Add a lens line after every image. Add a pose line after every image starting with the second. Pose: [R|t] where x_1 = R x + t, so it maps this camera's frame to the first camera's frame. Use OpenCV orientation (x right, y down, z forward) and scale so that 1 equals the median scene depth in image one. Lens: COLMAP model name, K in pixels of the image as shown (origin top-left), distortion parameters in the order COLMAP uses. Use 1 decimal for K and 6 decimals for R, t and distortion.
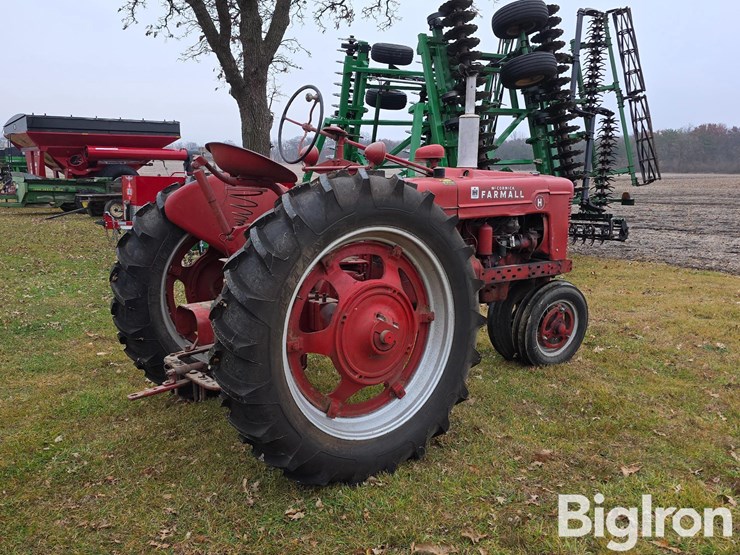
lens RADIAL K [[649.3, 0, 339.1], [0, 649.3, 289.0], [0, 0, 1]] dist [0.071766, -0.085187]
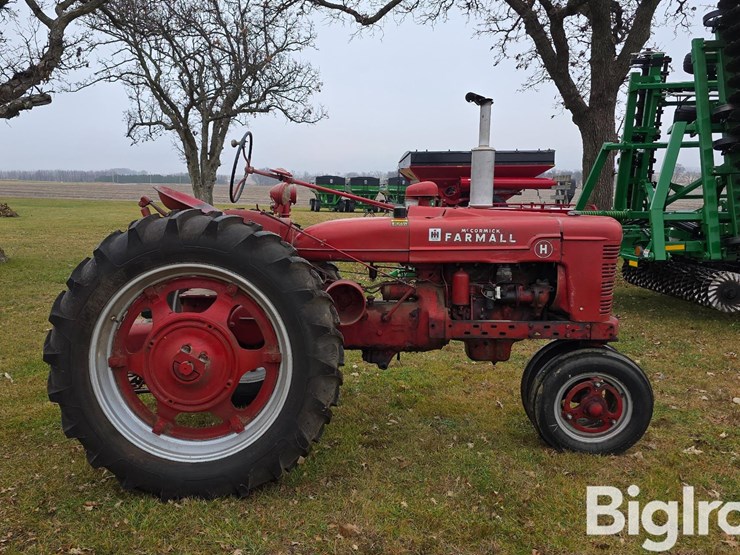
lens RADIAL K [[649.3, 0, 344.0], [0, 649.3, 289.5], [0, 0, 1]] dist [0.071766, -0.085187]
pose [[0.800536, 0.084468, -0.593302, 0.613118], [-0.107870, 0.994157, -0.004010, -0.052216], [0.589496, 0.067210, 0.804970, 0.194787]]
